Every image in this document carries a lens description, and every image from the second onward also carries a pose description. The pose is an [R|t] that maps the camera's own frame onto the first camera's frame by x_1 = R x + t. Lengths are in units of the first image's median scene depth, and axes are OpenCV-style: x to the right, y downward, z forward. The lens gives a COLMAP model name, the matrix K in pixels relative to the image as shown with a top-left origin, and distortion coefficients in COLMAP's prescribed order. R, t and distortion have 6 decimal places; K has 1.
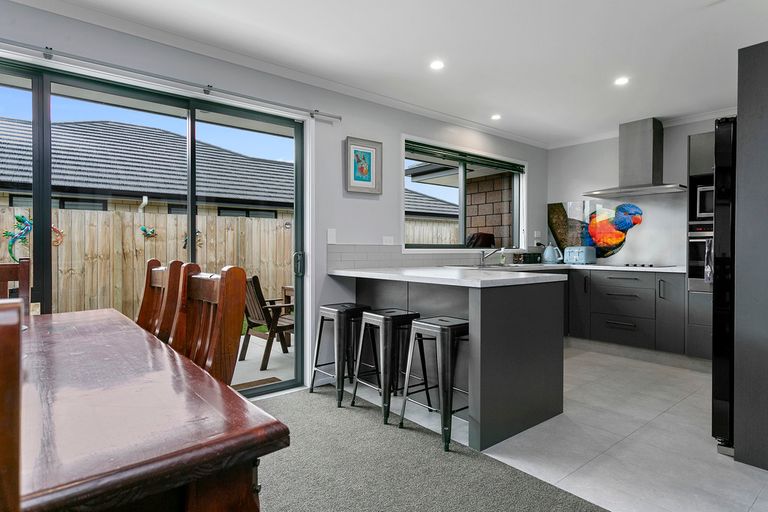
lens RADIAL K [[436.1, 0, 384.0], [0, 436.1, 256.0], [0, 0, 1]] dist [0.018595, 0.000578]
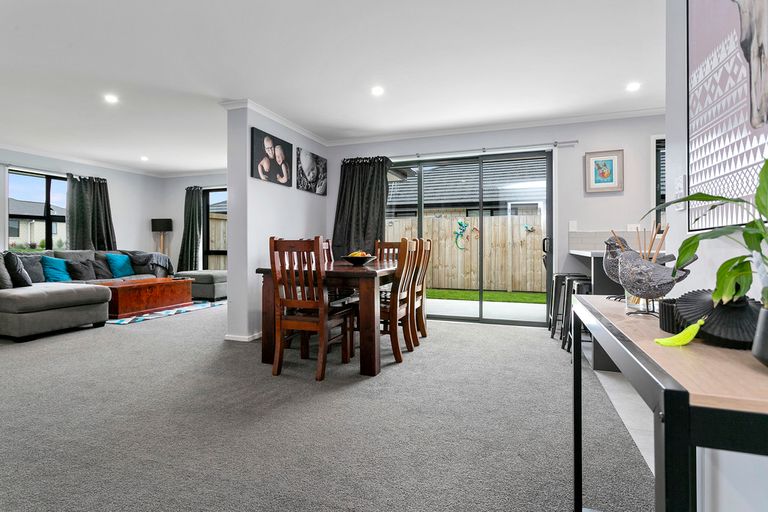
lens RADIAL K [[412.7, 0, 381.2], [0, 412.7, 246.0], [0, 0, 1]] dist [0.041350, 0.000339]
pose [[0.524474, -0.000379, -0.851426, 0.515884], [-0.012364, 0.999891, -0.008061, 0.027757], [0.851336, 0.014754, 0.524413, -0.171516]]
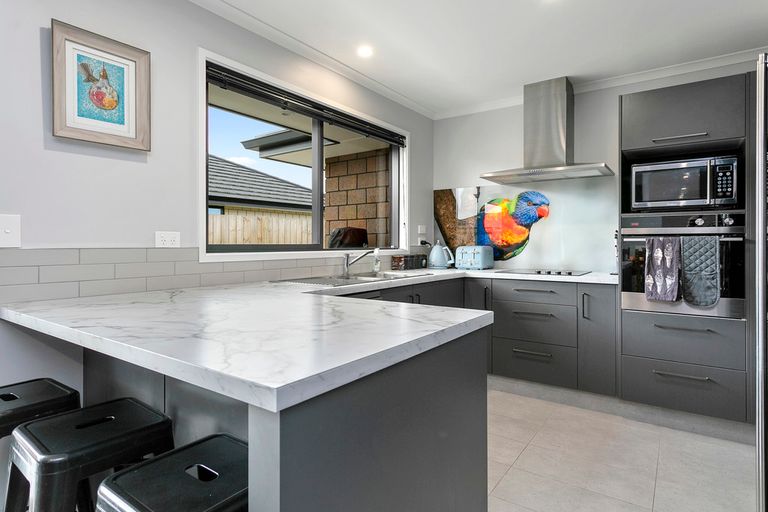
lens RADIAL K [[421.4, 0, 384.8], [0, 421.4, 243.3], [0, 0, 1]] dist [-0.003711, -0.001026]
pose [[0.964059, -0.001069, 0.265685, 0.105428], [0.005669, 0.999847, -0.016549, -0.015876], [-0.265627, 0.017460, 0.963918, 0.346742]]
